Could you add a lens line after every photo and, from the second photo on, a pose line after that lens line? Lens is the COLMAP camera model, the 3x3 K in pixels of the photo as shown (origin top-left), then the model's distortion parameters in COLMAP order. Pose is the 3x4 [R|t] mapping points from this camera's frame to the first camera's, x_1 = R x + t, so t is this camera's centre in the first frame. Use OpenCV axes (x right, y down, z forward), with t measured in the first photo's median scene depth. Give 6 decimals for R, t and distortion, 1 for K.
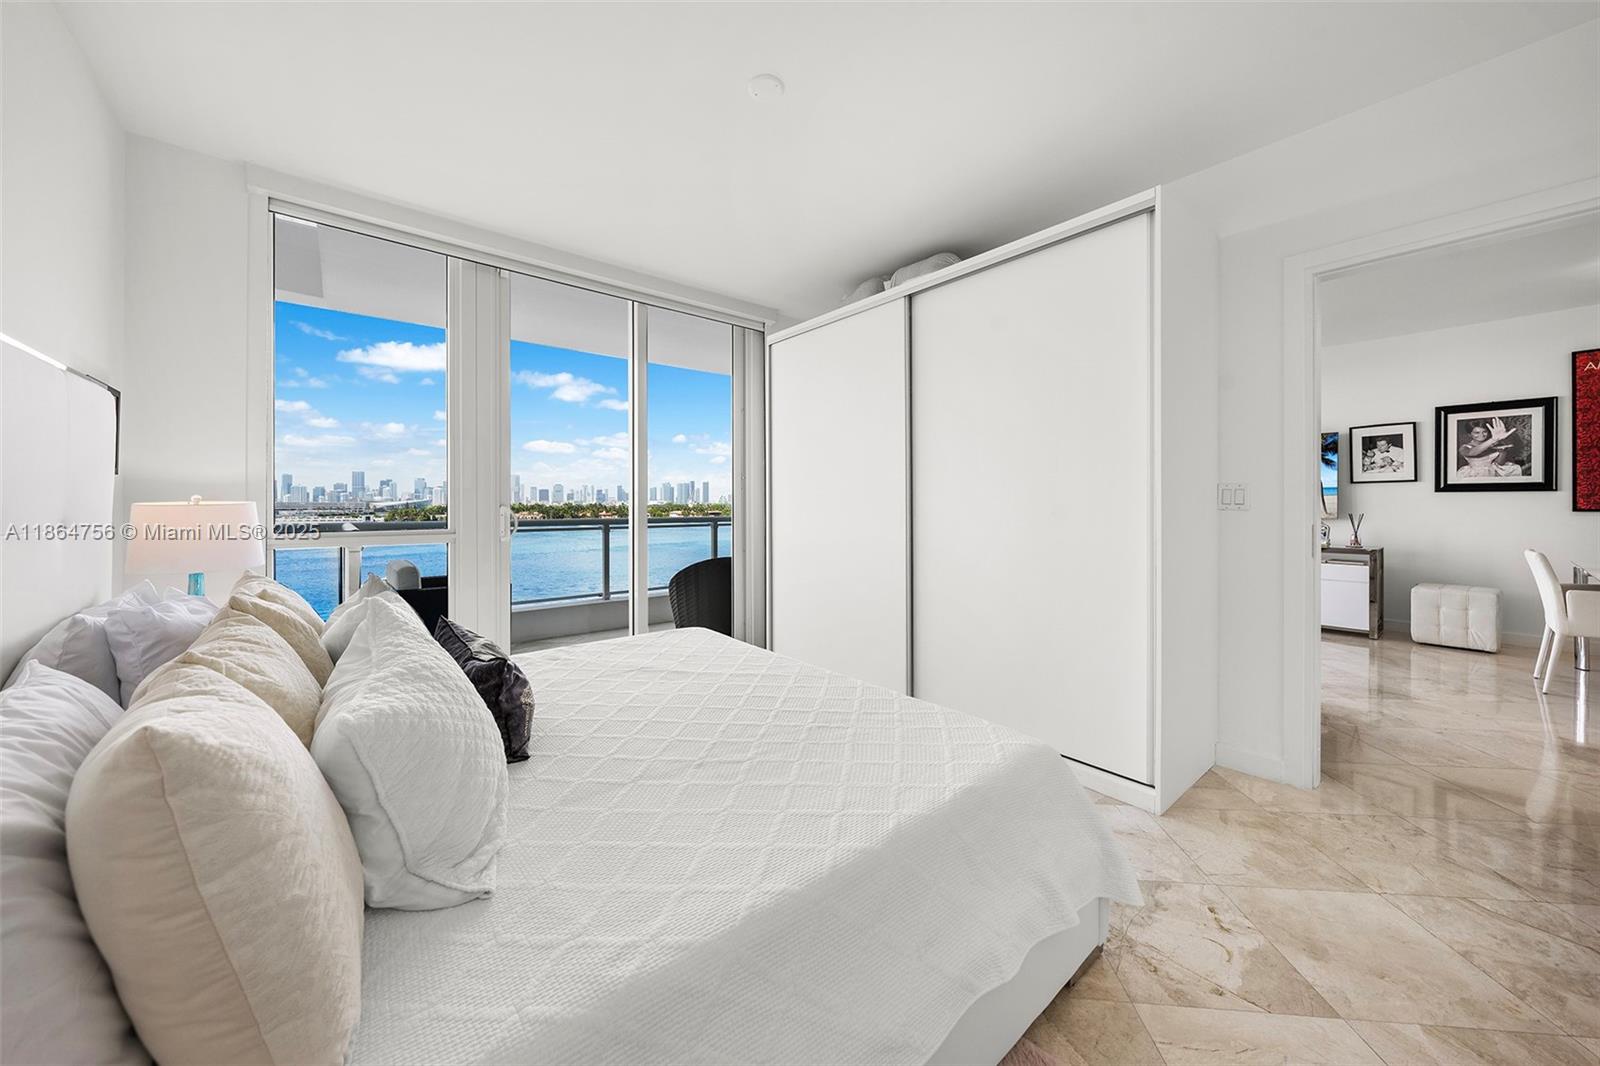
lens RADIAL K [[580.3, 0, 806.4], [0, 580.3, 506.0], [0, 0, 1]] dist [-0.001808, -0.000612]
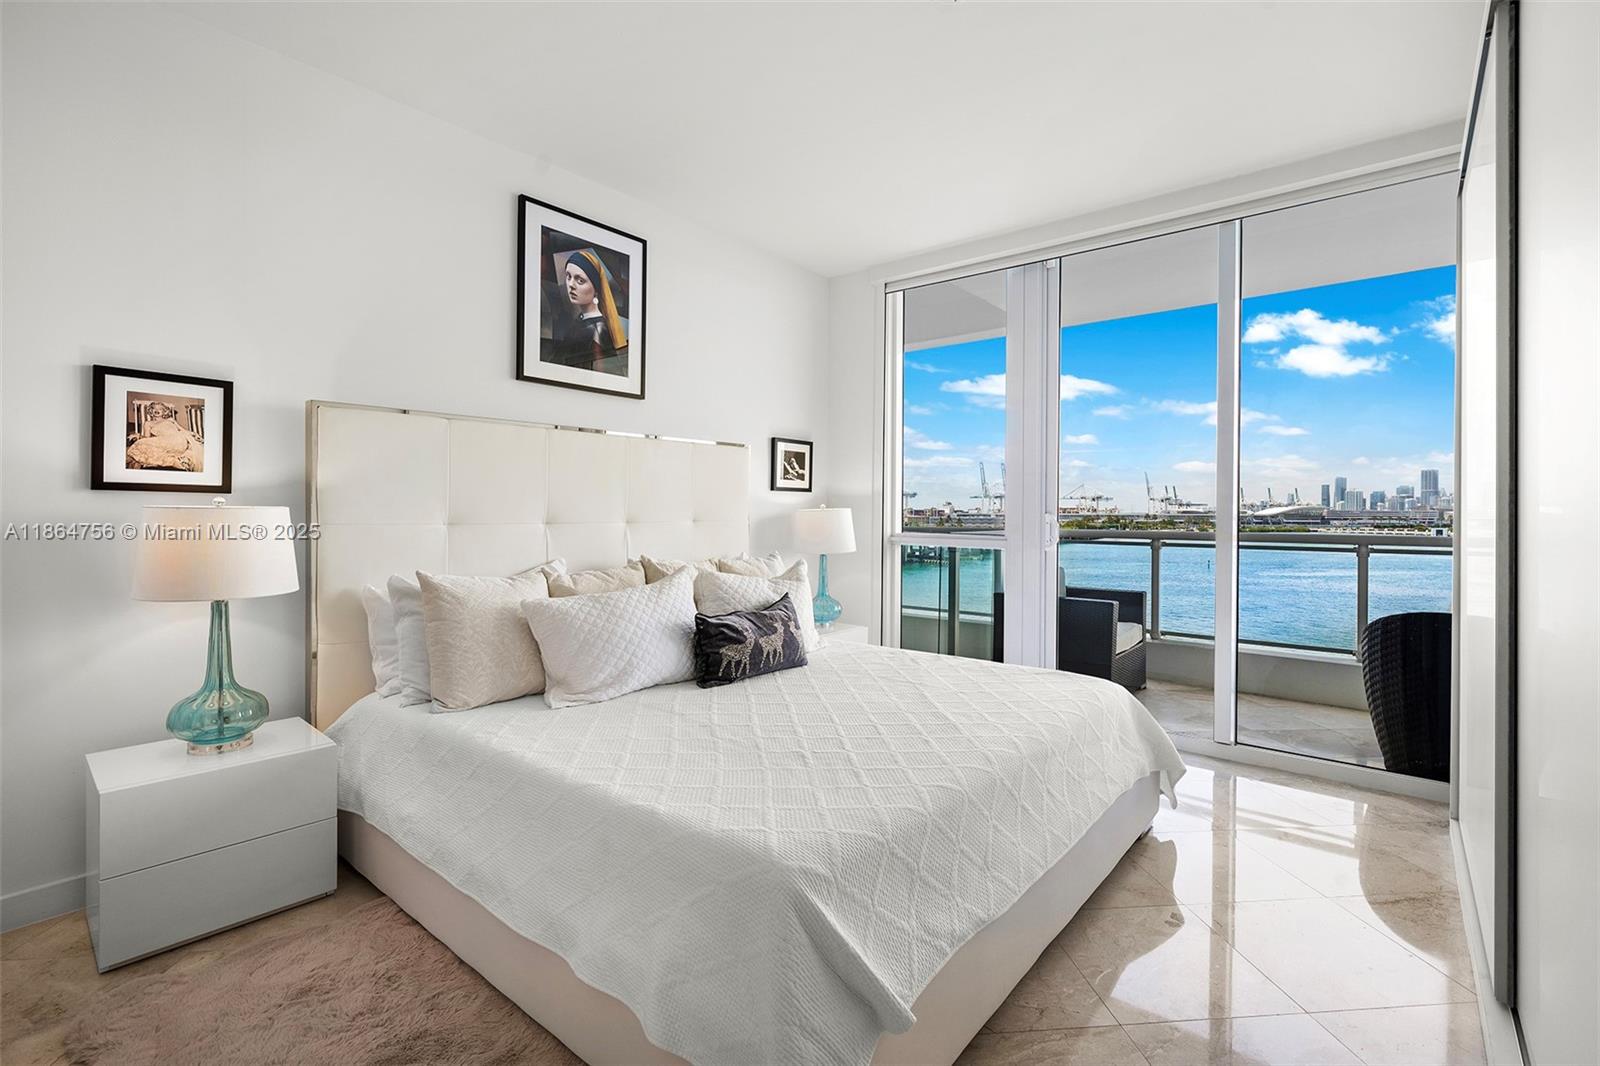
lens RADIAL K [[723.3, 0, 785.3], [0, 723.3, 521.0], [0, 0, 1]] dist [-0.003300, 0.000779]
pose [[0.161715, 0.016804, -0.986694, 0.599688], [-0.009091, 0.999838, 0.015538, -0.001805], [0.986796, 0.006458, 0.161841, 0.417808]]
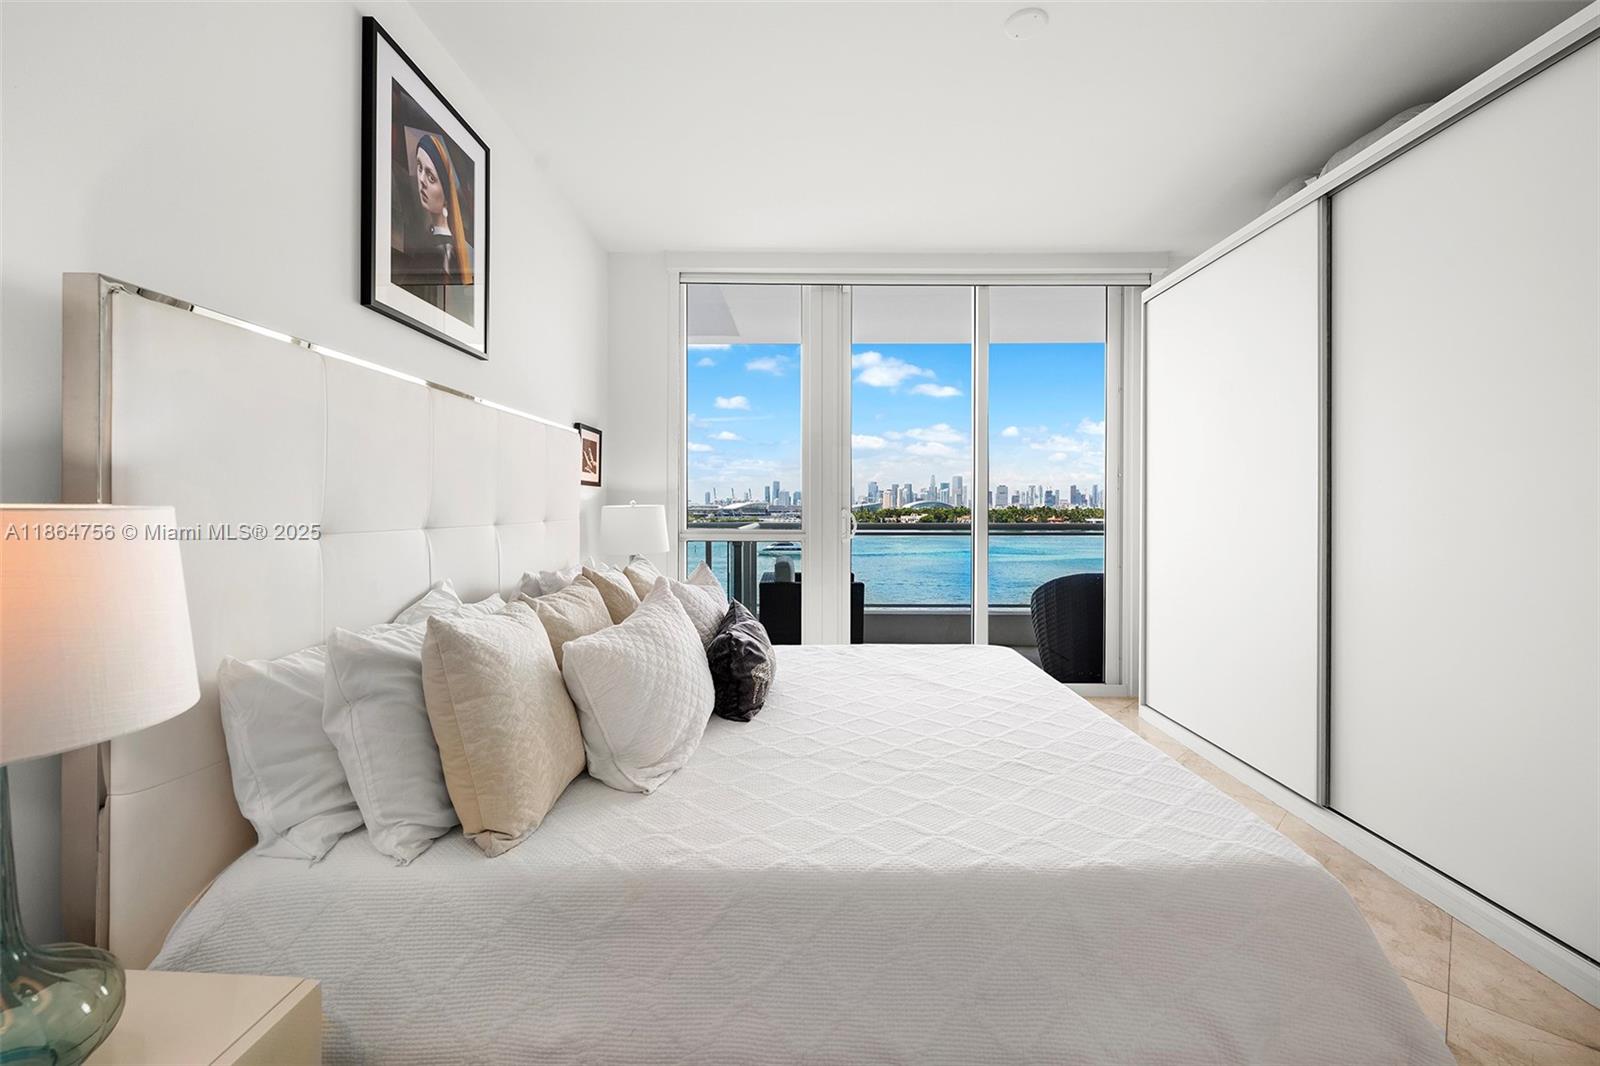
lens RADIAL K [[672.4, 0, 788.2], [0, 672.4, 517.2], [0, 0, 1]] dist [-0.000996, -0.000784]
pose [[0.752882, 0.012365, -0.658040, 0.222858], [-0.005229, 0.999904, 0.012806, -0.000194], [0.658135, -0.006201, 0.752874, 0.008424]]
